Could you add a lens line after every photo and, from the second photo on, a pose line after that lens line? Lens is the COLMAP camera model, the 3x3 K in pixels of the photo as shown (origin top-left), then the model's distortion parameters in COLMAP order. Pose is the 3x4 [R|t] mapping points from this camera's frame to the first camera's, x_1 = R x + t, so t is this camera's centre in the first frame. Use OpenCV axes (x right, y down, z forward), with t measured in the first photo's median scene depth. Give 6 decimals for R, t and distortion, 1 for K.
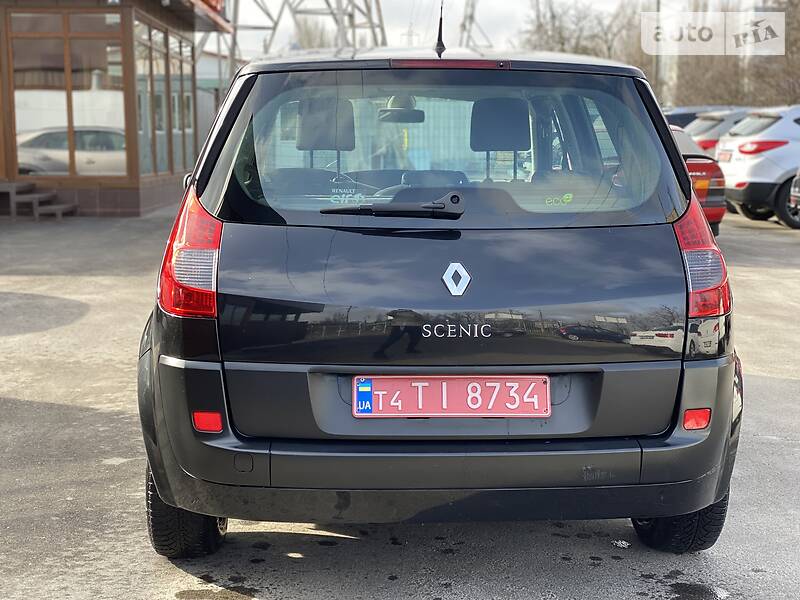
lens RADIAL K [[1183.3, 0, 401.8], [0, 1183.3, 300.4], [0, 0, 1]] dist [0.148654, -0.066971]
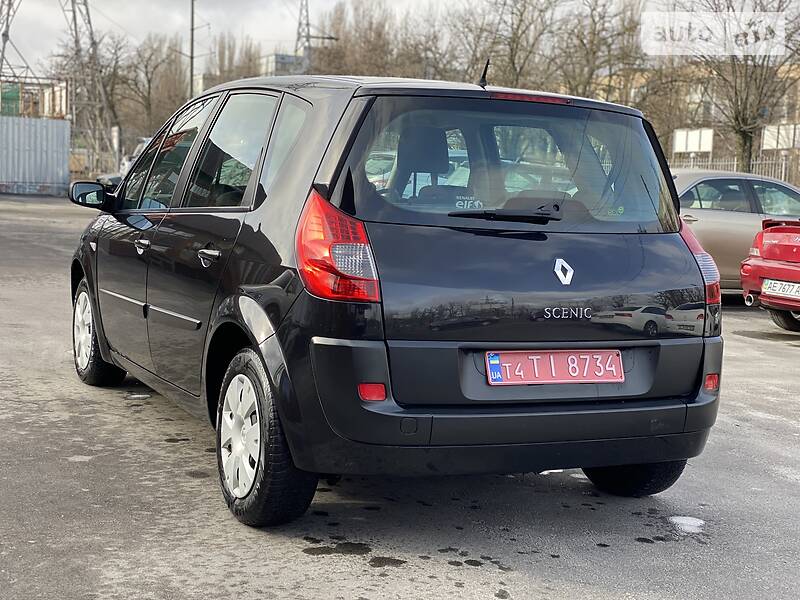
lens RADIAL K [[1183.3, 0, 401.8], [0, 1183.3, 300.4], [0, 0, 1]] dist [0.148654, -0.066971]
pose [[0.924290, 0.002228, 0.381685, -0.578746], [0.008291, 0.999630, -0.025912, 0.042518], [-0.381601, 0.027115, 0.923929, -0.081220]]
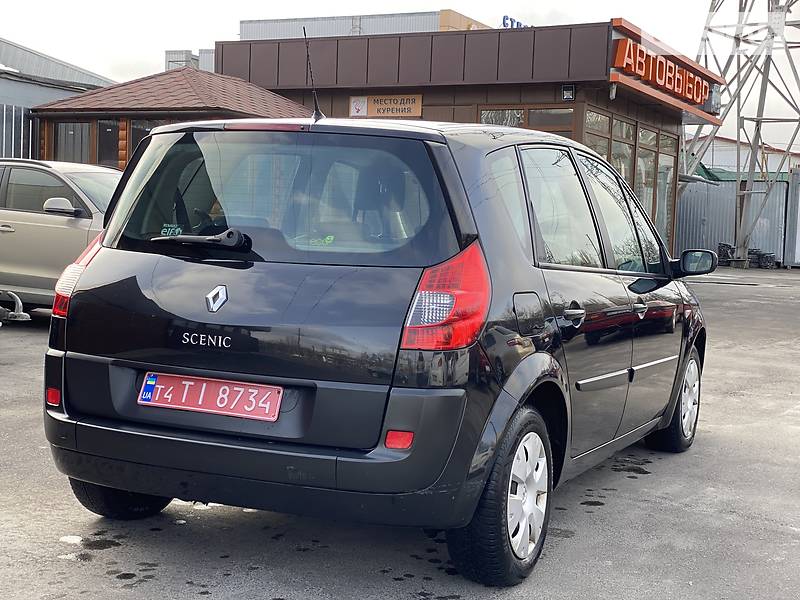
lens RADIAL K [[1183.3, 0, 401.8], [0, 1183.3, 300.4], [0, 0, 1]] dist [0.148654, -0.066971]
pose [[0.875751, 0.062214, -0.478737, 0.790402], [-0.102954, 0.992917, -0.059299, 0.036231], [0.471657, 0.101219, 0.875953, 0.020146]]
